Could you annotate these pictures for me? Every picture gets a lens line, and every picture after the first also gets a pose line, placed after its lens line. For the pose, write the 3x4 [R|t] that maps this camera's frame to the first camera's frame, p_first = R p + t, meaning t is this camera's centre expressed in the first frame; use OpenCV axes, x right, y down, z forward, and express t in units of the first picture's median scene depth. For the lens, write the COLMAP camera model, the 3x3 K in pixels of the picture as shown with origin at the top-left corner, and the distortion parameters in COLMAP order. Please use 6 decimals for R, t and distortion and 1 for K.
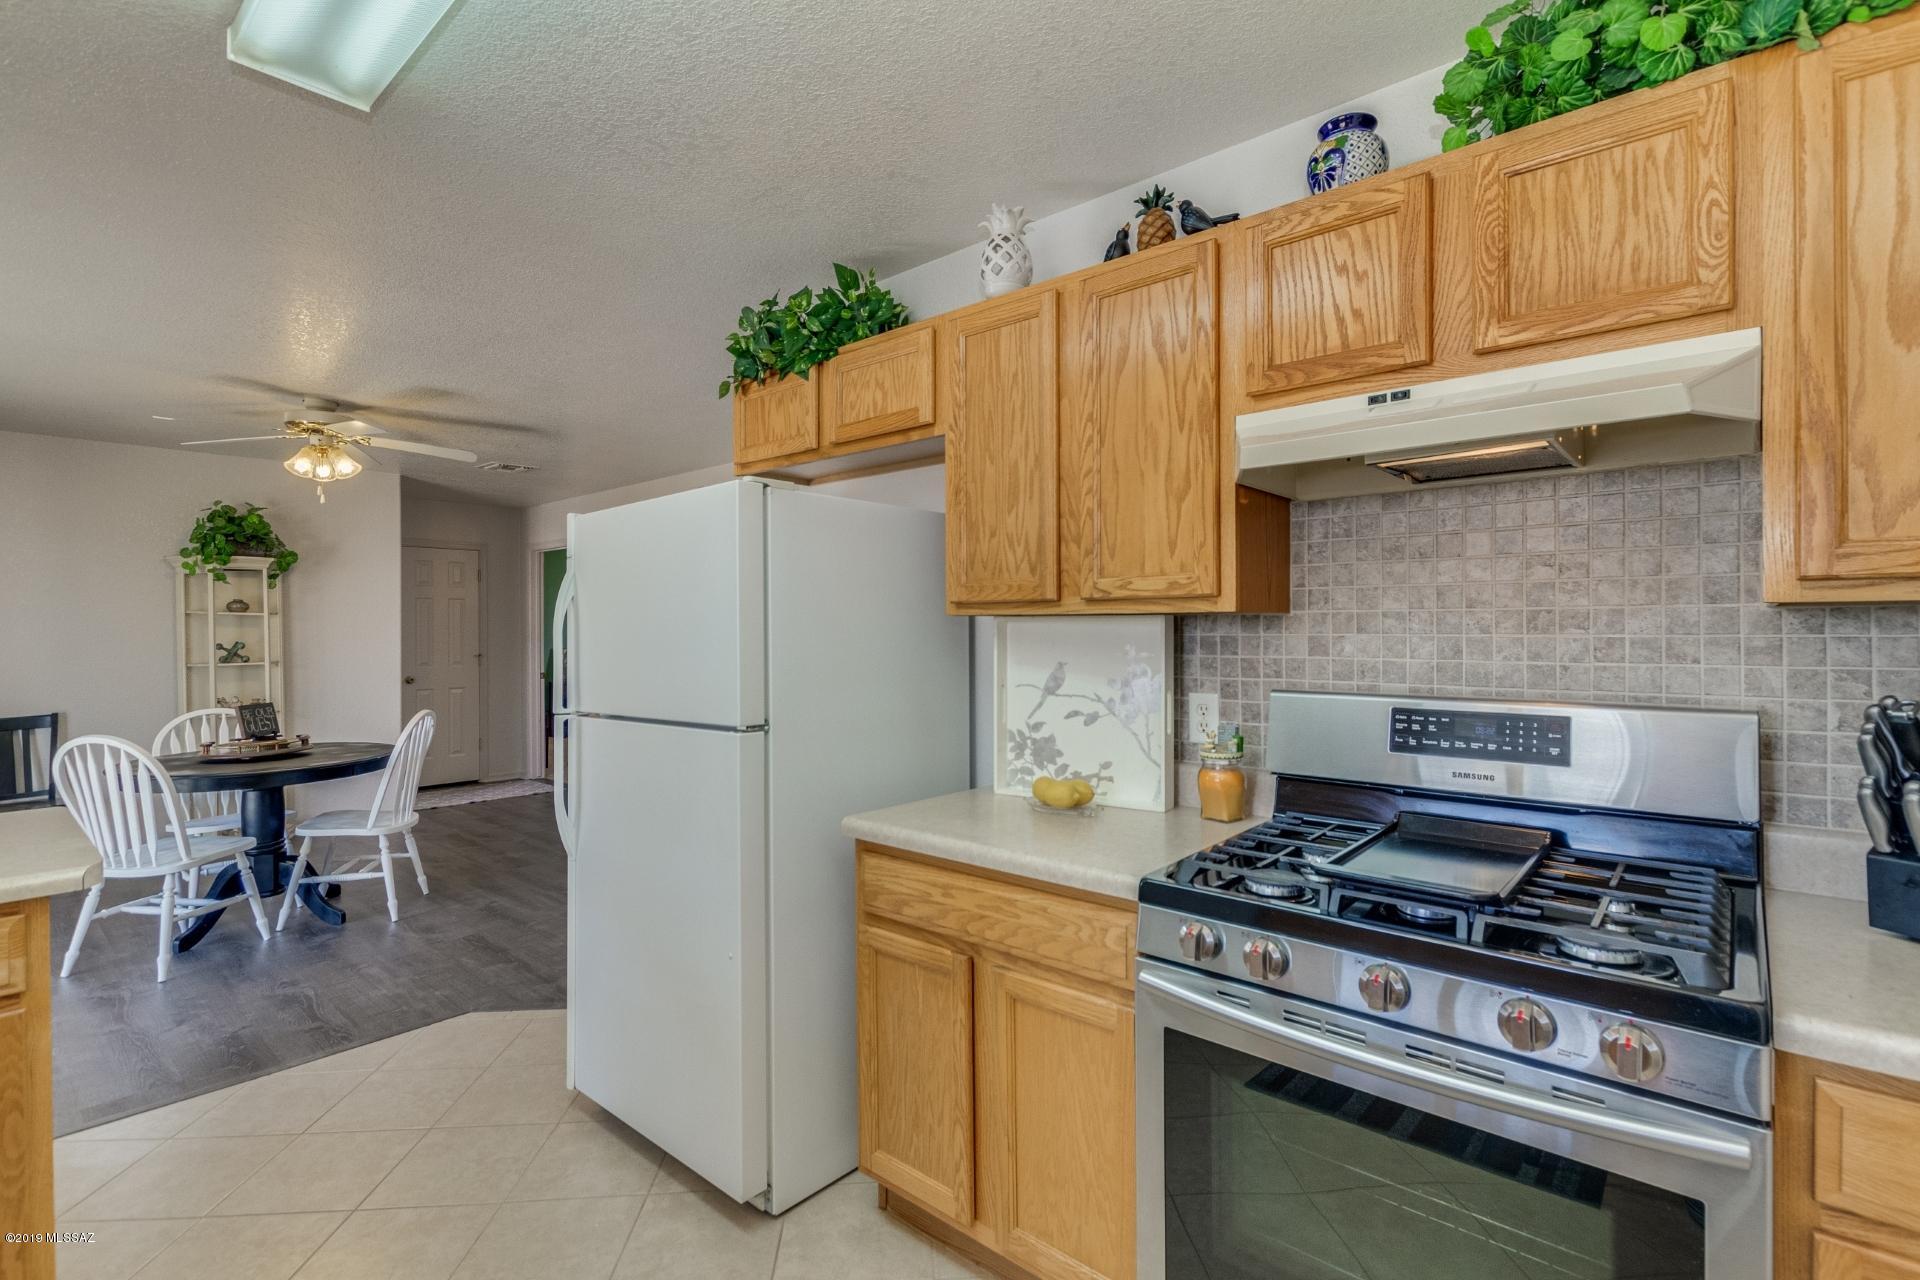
lens RADIAL K [[895.1, 0, 964.9], [0, 895.1, 634.1], [0, 0, 1]] dist [0.003395, -0.000158]
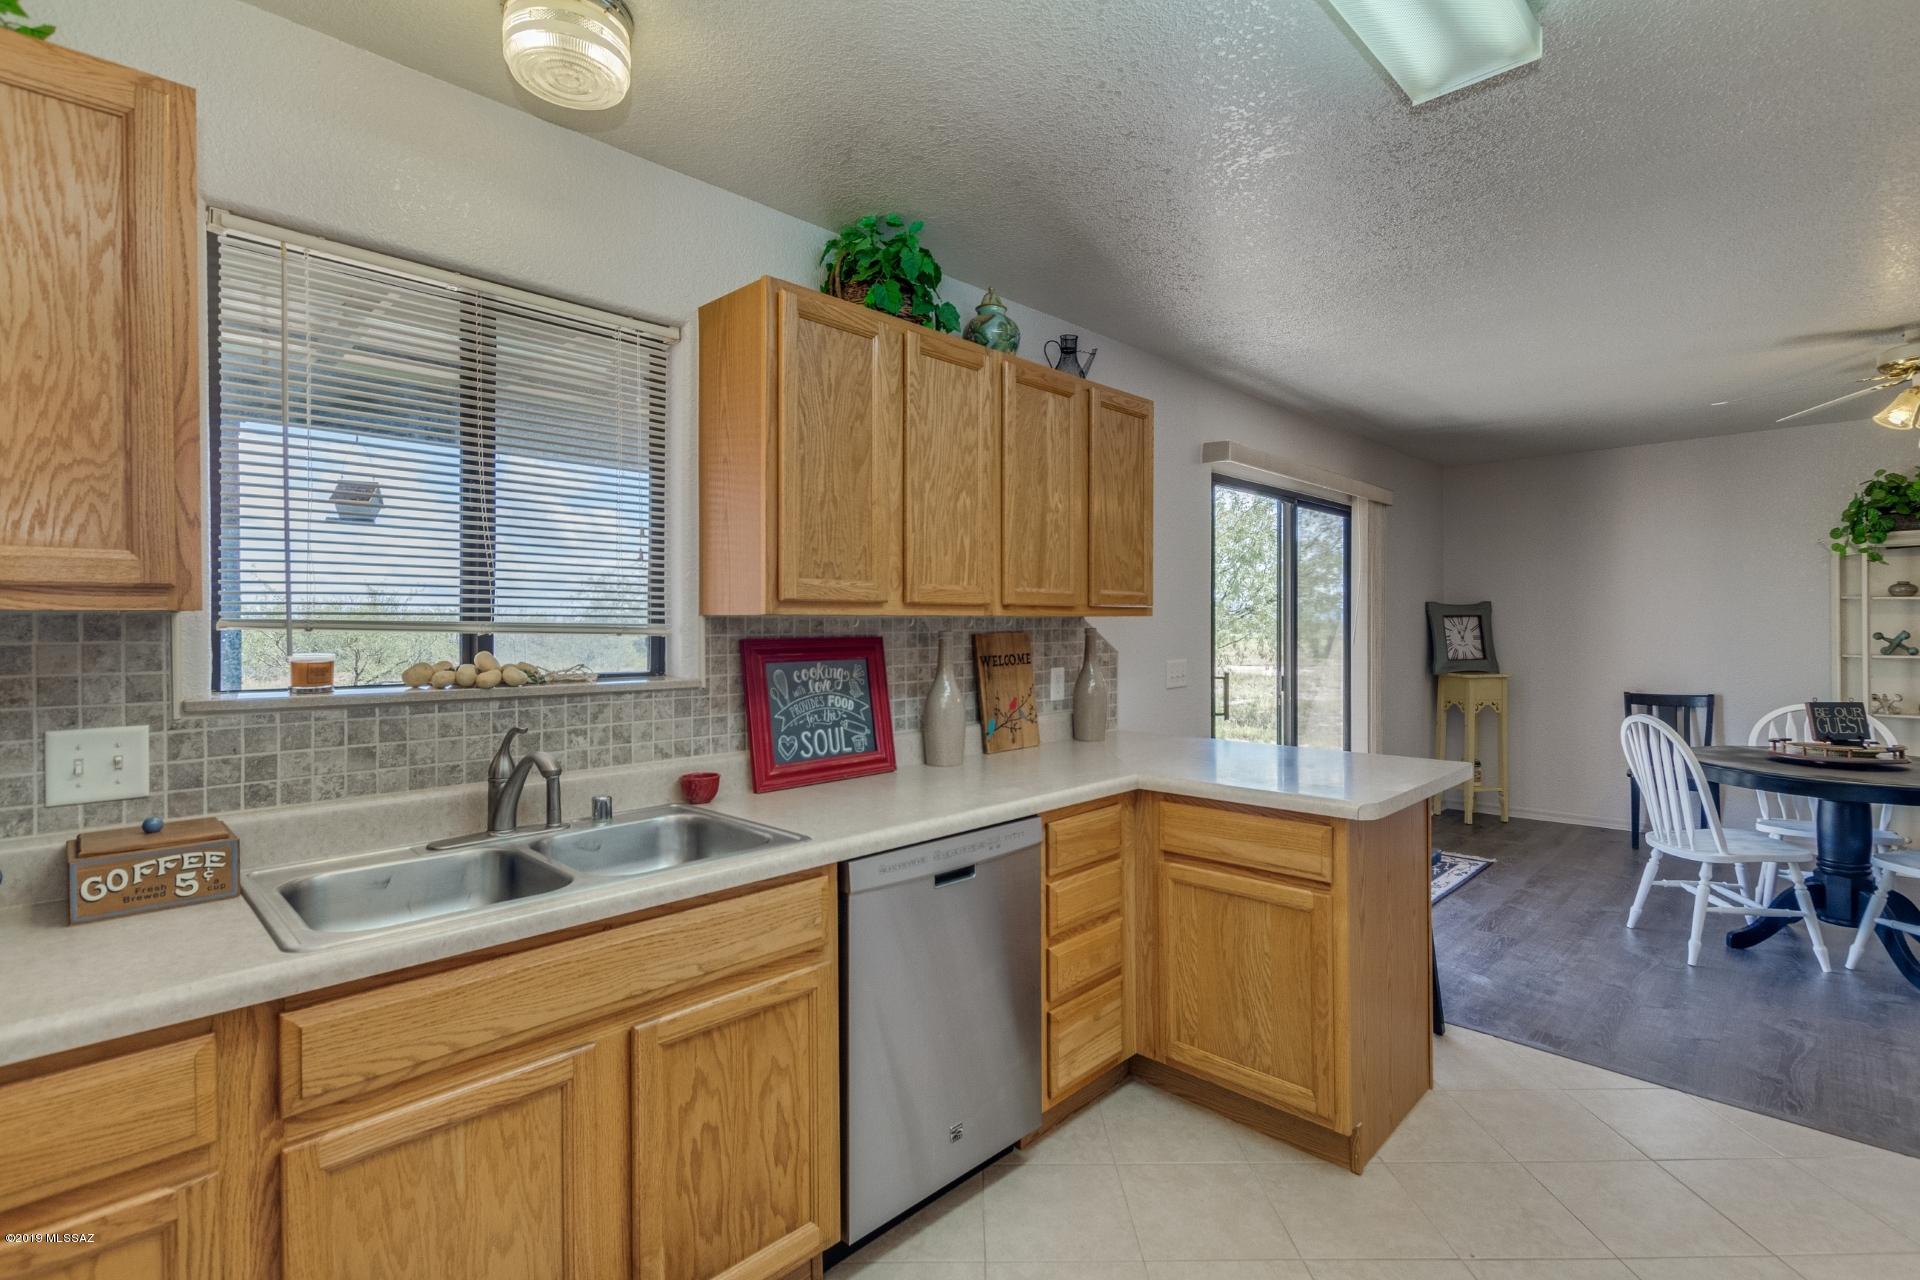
lens RADIAL K [[895.1, 0, 964.9], [0, 895.1, 634.1], [0, 0, 1]] dist [0.003395, -0.000158]
pose [[-0.059088, 0.019329, -0.998066, 0.132525], [-0.003807, 0.999801, 0.019588, -0.002394], [0.998246, 0.004957, -0.059003, 0.203411]]
